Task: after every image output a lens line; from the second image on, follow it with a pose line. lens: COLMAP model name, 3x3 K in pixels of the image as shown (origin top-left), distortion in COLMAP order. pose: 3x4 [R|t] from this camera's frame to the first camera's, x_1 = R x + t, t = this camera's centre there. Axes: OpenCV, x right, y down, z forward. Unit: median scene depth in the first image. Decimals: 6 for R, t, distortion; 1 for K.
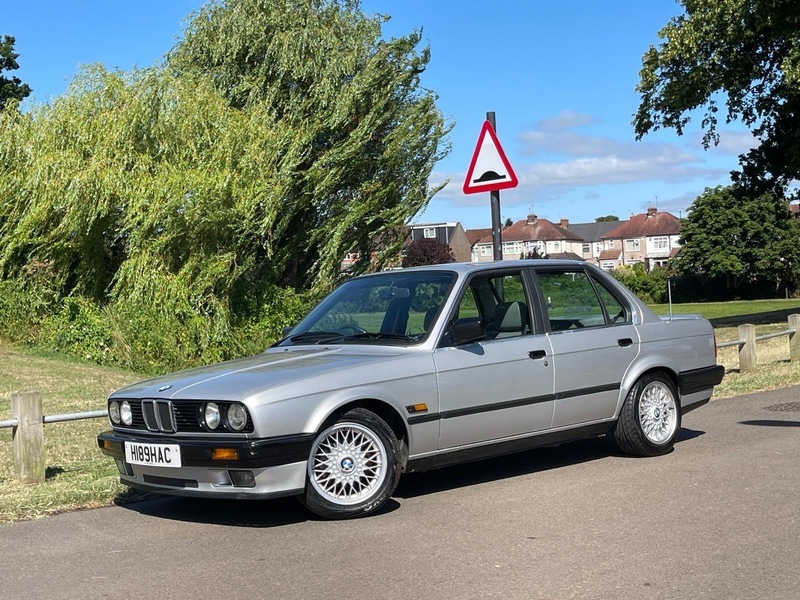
lens RADIAL K [[1208.4, 0, 396.3], [0, 1208.4, 312.9], [0, 0, 1]] dist [0.113628, -0.095927]
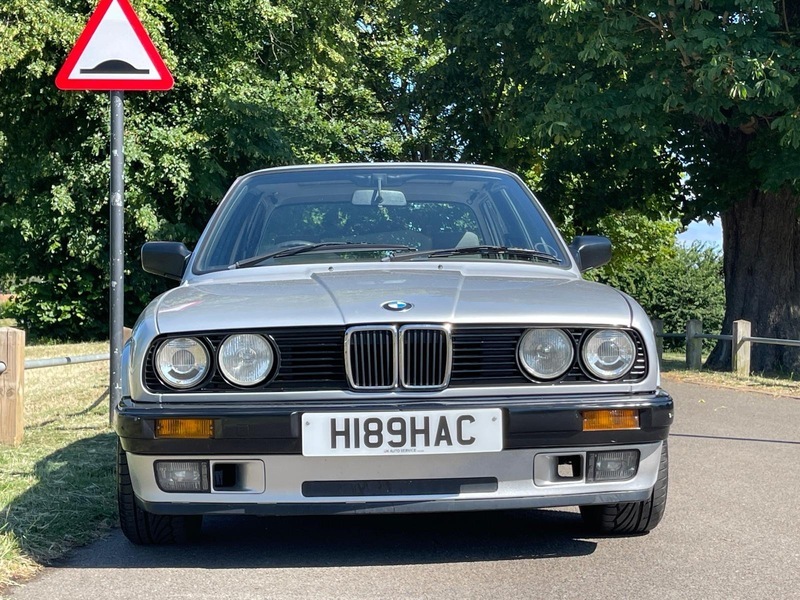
lens RADIAL K [[1349.3, 0, 400.3], [0, 1349.3, 319.6], [0, 0, 1]] dist [0.173974, -0.053470]
pose [[0.650975, 0.046959, 0.757646, -0.474605], [-0.018504, 0.998770, -0.046005, 0.071723], [-0.758874, 0.015928, 0.651043, 0.477052]]
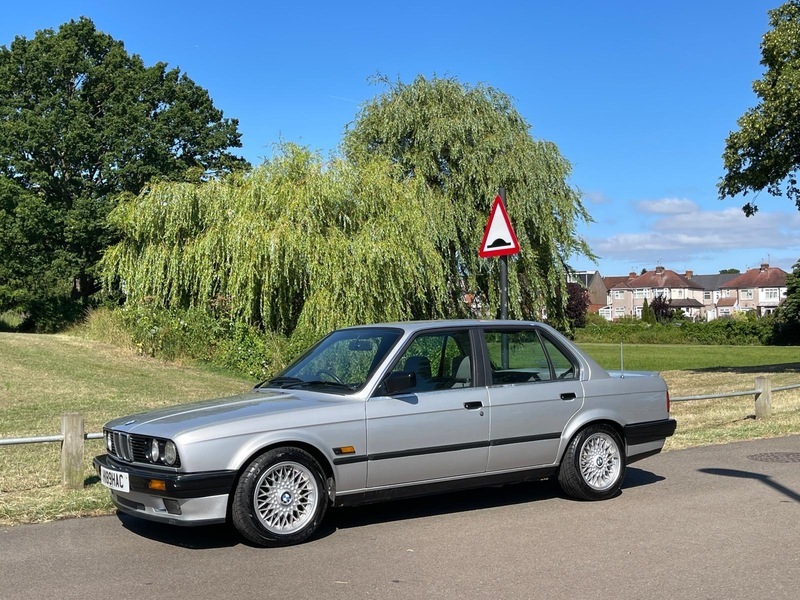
lens RADIAL K [[974.1, 0, 400.5], [0, 974.1, 297.6], [0, 0, 1]] dist [0.103706, -0.281301]
pose [[0.986965, 0.032126, -0.157693, 0.163288], [-0.038850, 0.998454, -0.039743, -0.023863], [0.156173, 0.045351, 0.986688, 0.073277]]
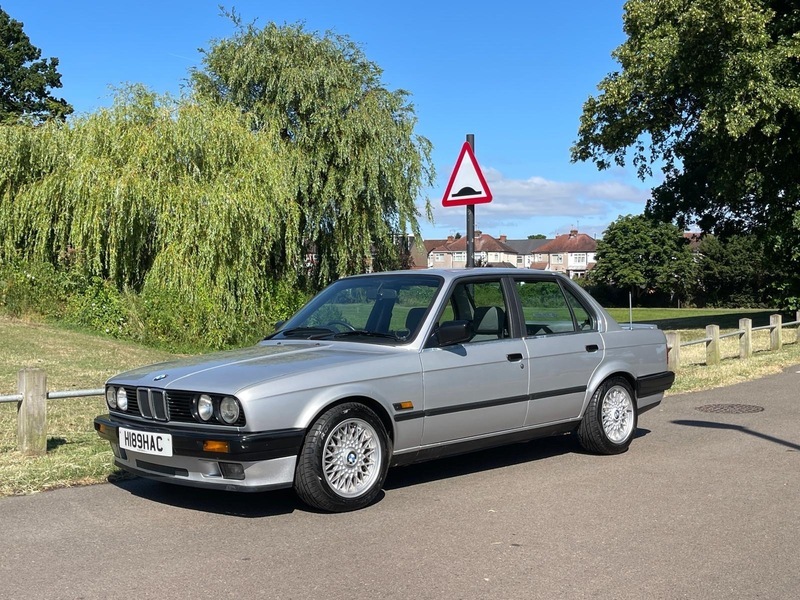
lens RADIAL K [[968.9, 0, 401.1], [0, 968.9, 319.5], [0, 0, 1]] dist [0.173870, -0.534139]
pose [[0.998164, 0.045719, 0.039741, -0.016885], [-0.046307, 0.998829, 0.014006, -0.005986], [-0.039055, -0.015820, 0.999112, 0.126194]]
